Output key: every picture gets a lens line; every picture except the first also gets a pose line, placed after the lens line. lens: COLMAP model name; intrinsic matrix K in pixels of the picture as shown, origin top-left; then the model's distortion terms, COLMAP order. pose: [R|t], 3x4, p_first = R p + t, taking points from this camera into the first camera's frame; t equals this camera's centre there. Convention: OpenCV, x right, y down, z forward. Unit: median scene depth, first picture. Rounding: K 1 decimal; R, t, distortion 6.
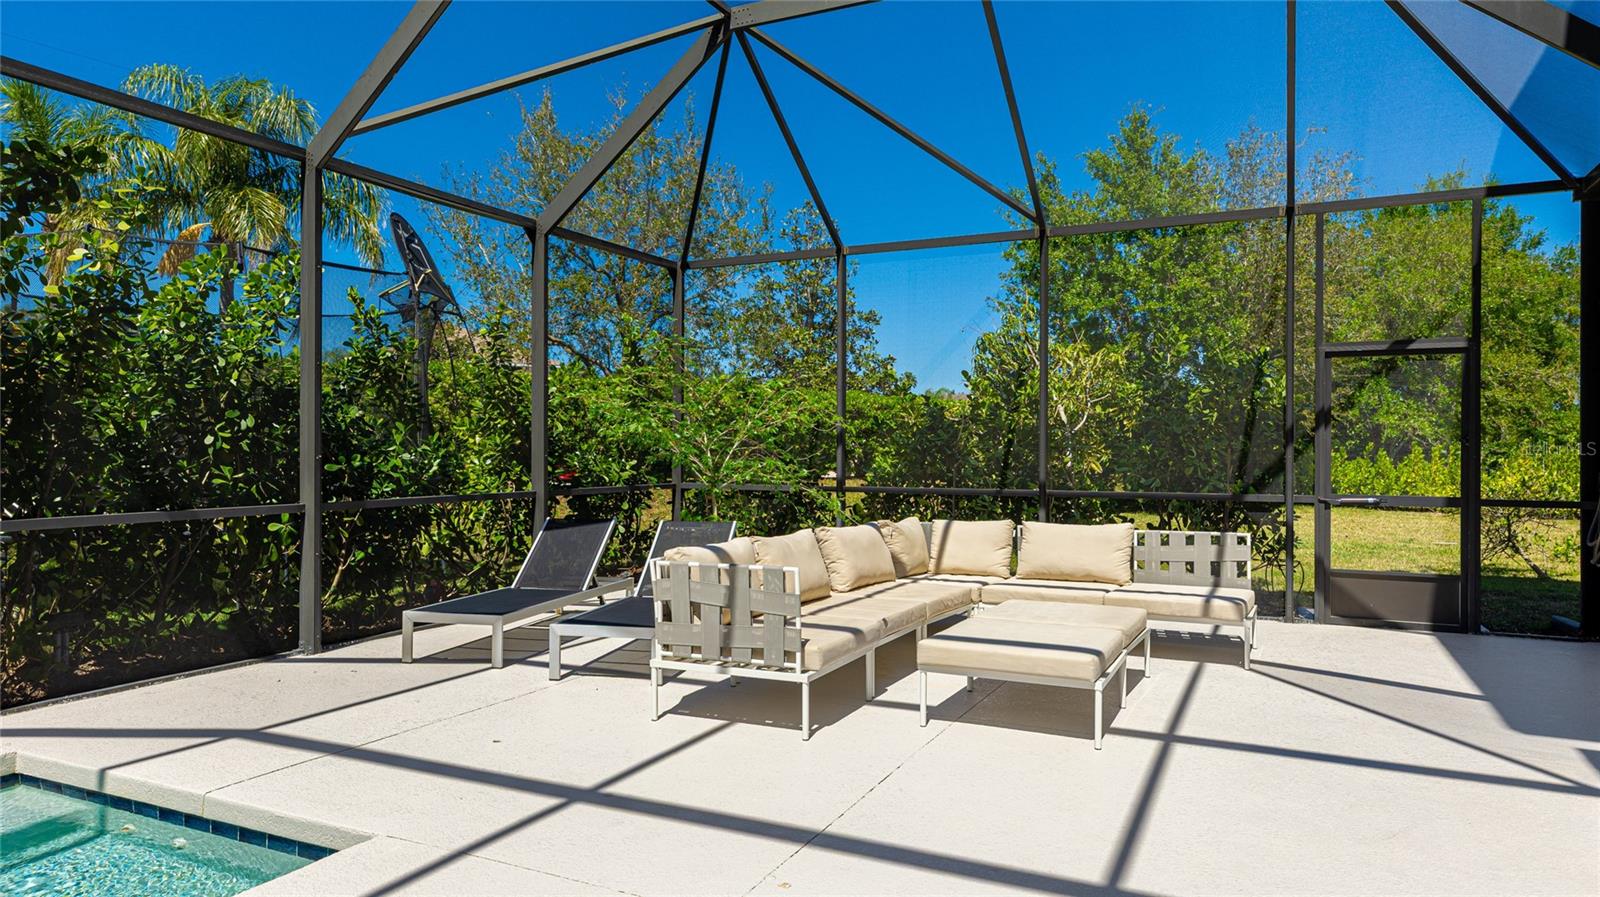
lens RADIAL K [[1019.3, 0, 800.0], [0, 1019.3, 448.5], [0, 0, 1]] dist [0.005749, 0.001695]
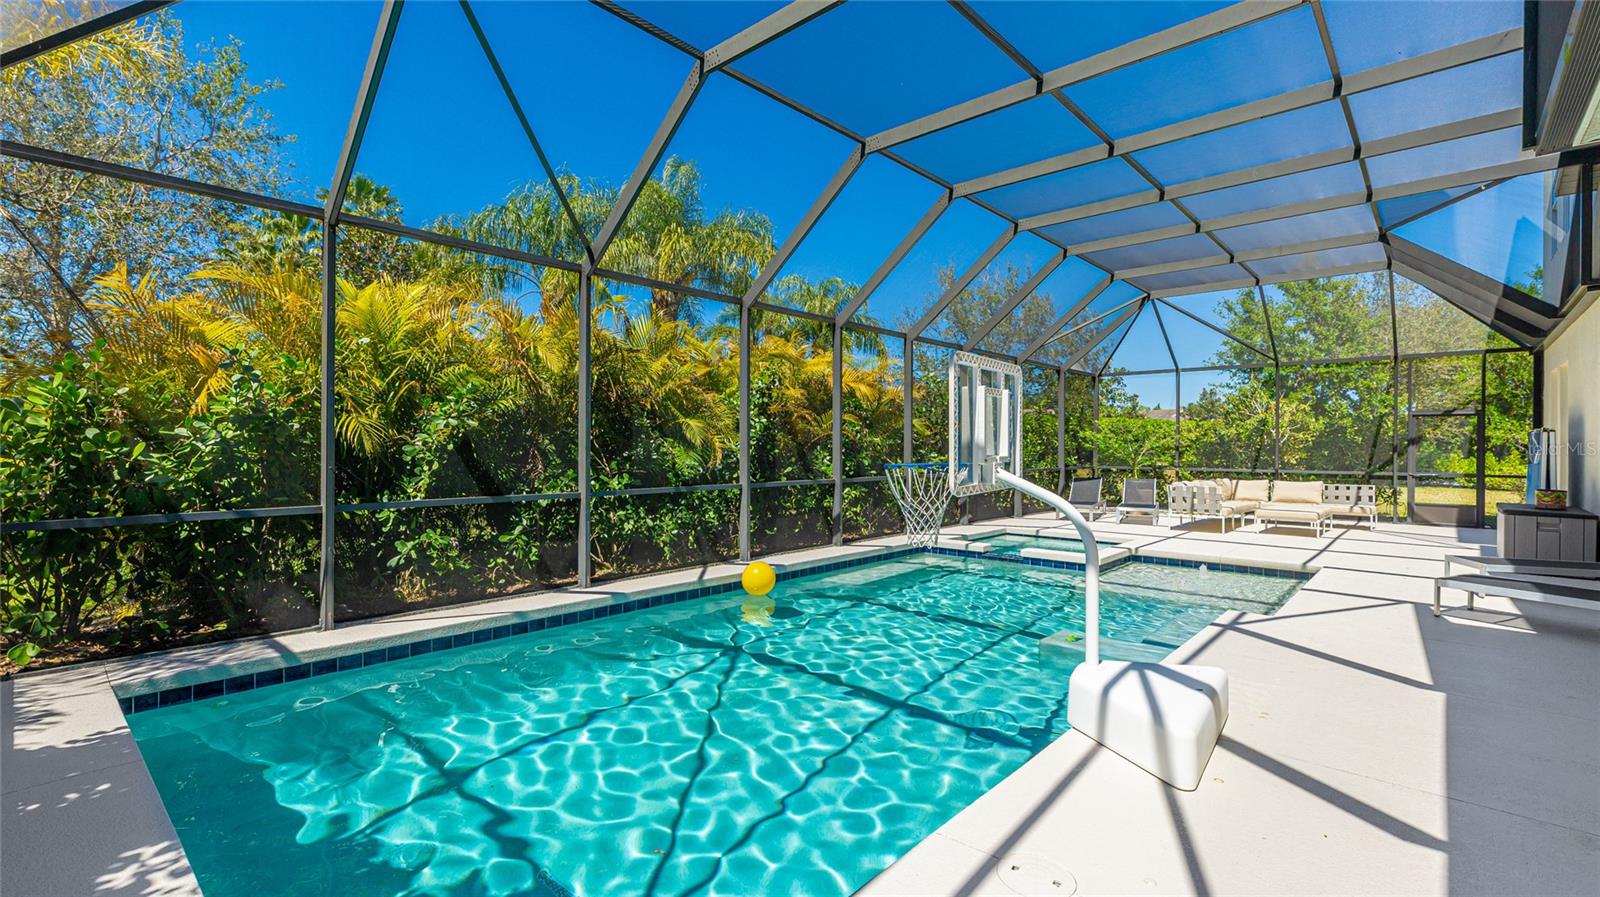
lens RADIAL K [[708.5, 0, 800.0], [0, 708.5, 448.5], [0, 0, 1]] dist [-0.000238, -0.000287]
pose [[0.958401, 0.004854, -0.285385, -0.438345], [-0.003789, 0.999984, 0.004282, -0.015663], [0.285401, -0.003023, 0.958403, -1.121075]]
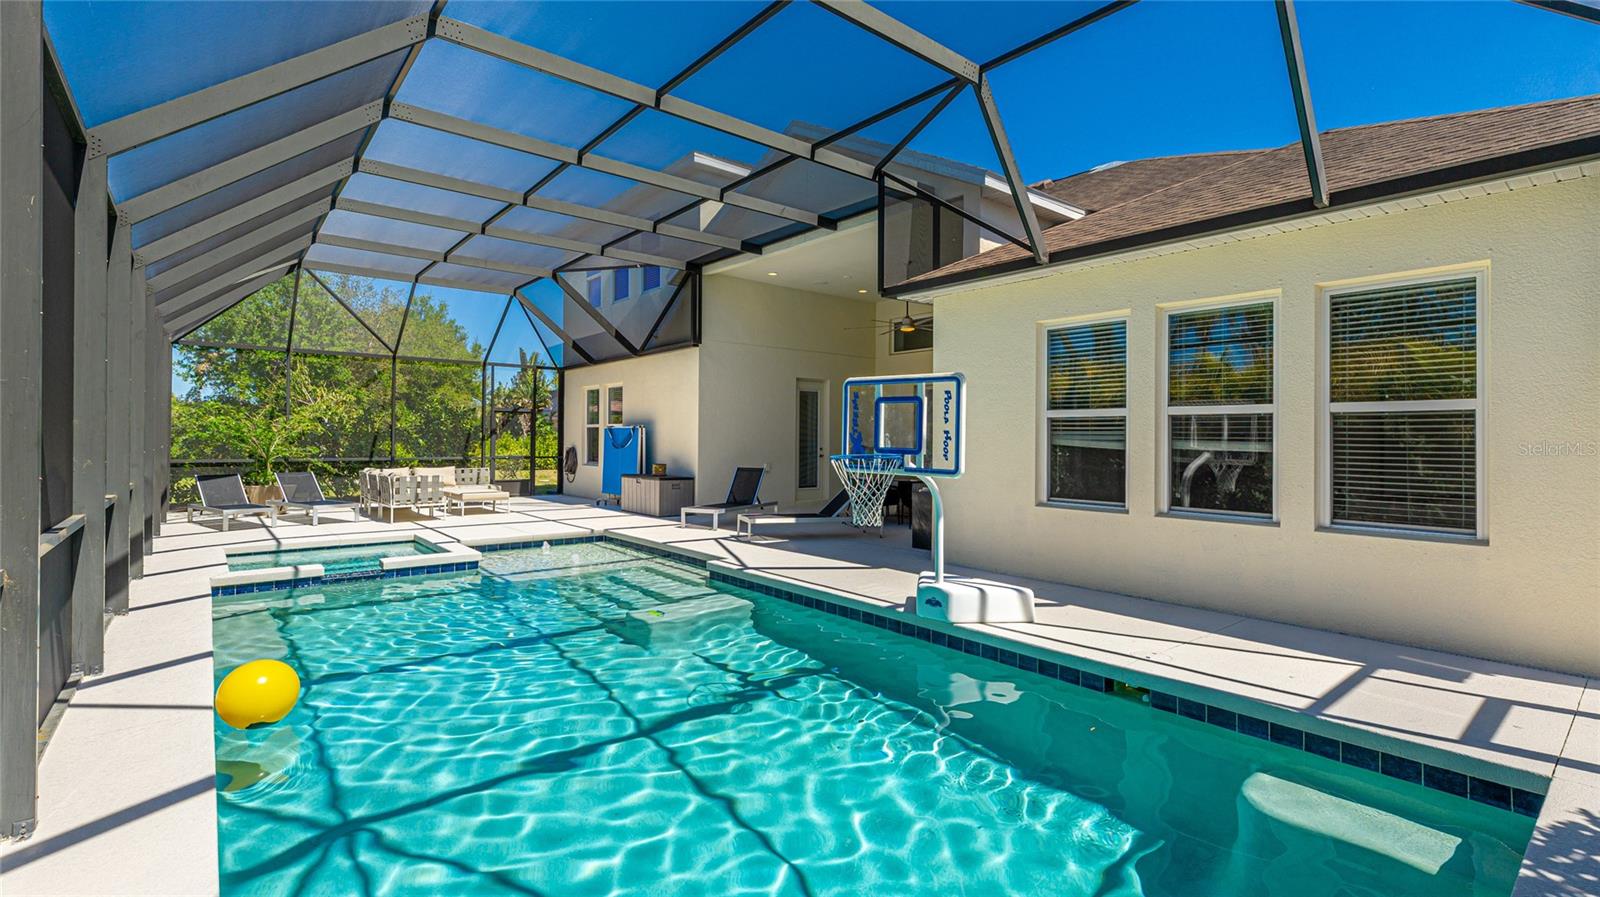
lens RADIAL K [[718.8, 0, 800.0], [0, 718.8, 448.5], [0, 0, 1]] dist [0.000254, -0.000020]
pose [[0.421060, -0.010944, 0.906967, -1.125133], [-0.005344, 0.999880, 0.014546, -0.014913], [-0.907017, -0.010971, 0.420951, -0.785618]]
